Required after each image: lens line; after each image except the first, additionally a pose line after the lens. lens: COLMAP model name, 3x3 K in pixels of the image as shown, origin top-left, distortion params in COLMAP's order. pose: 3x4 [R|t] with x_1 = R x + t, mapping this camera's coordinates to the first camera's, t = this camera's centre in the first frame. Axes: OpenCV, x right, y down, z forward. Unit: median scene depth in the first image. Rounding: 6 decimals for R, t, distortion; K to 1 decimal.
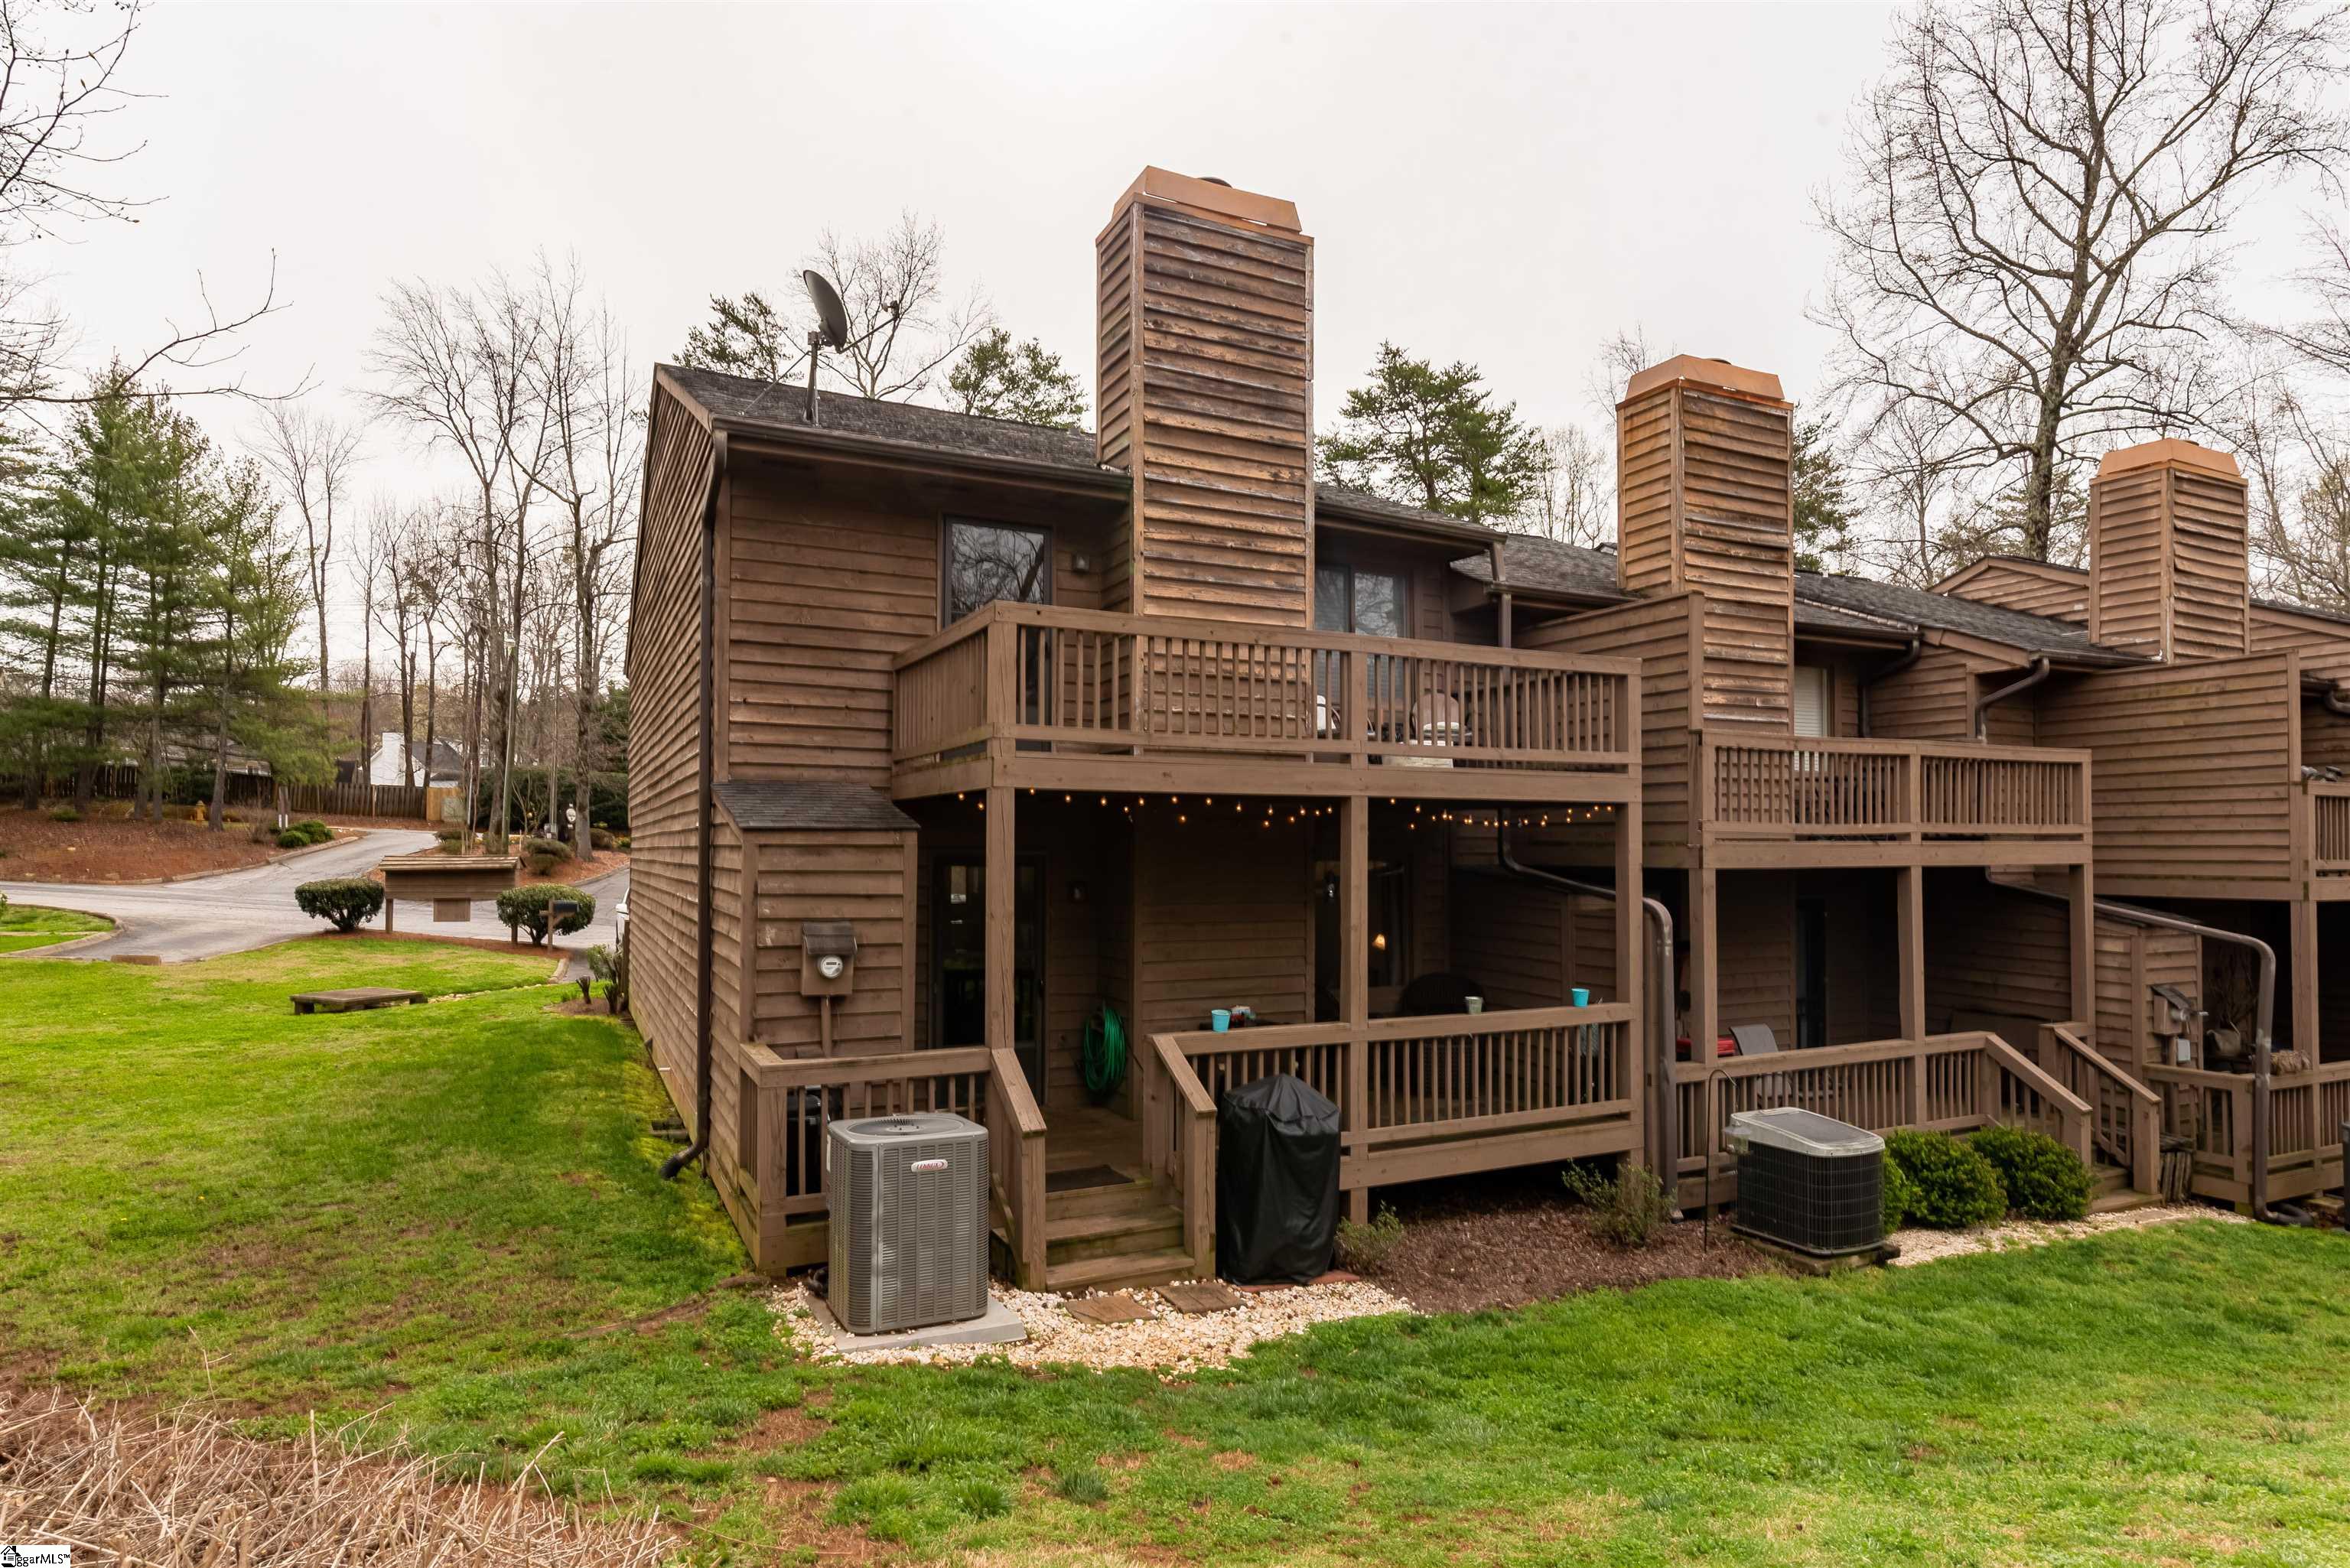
lens RADIAL K [[1252.4, 0, 1173.4], [0, 1252.4, 822.0], [0, 0, 1]] dist [0.003839, 0.000018]
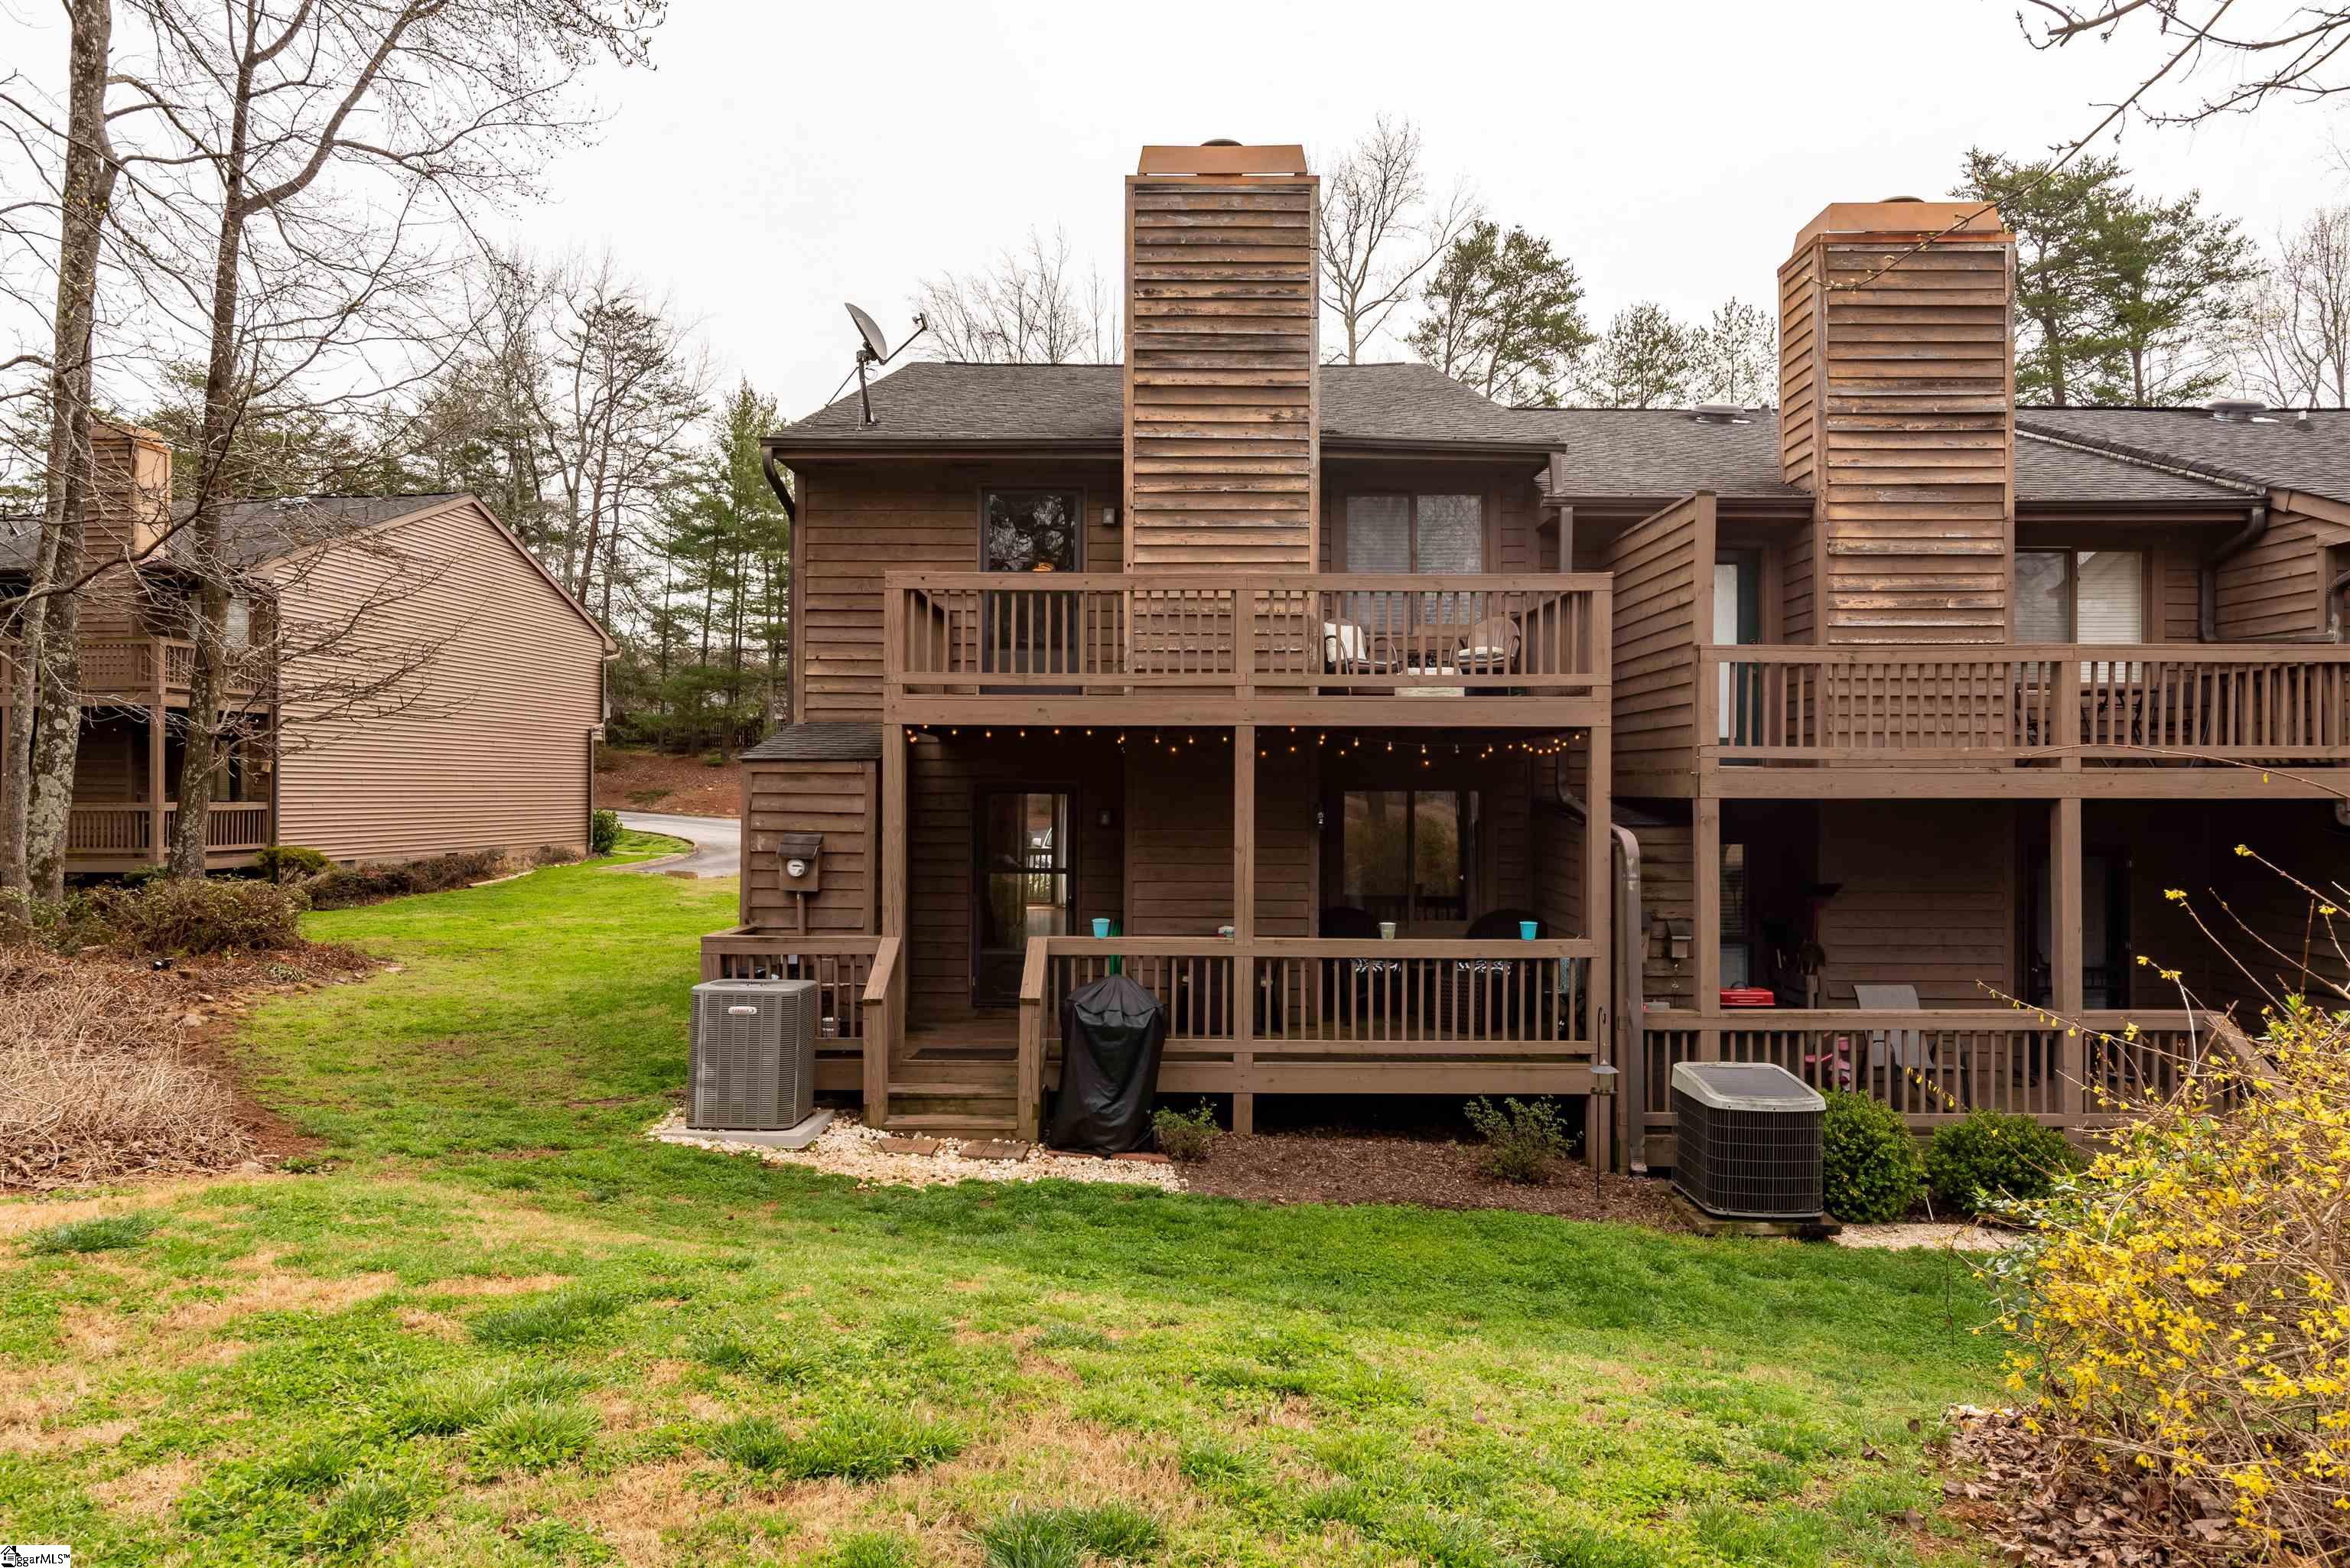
lens RADIAL K [[1384.3, 0, 1175.4], [0, 1384.3, 785.5], [0, 0, 1]] dist [0.000067, 0.000823]
pose [[0.899782, -0.000568, -0.436339, 0.516254], [0.007493, 0.999872, 0.014150, 0.011158], [0.436275, -0.016002, 0.899671, -0.069974]]
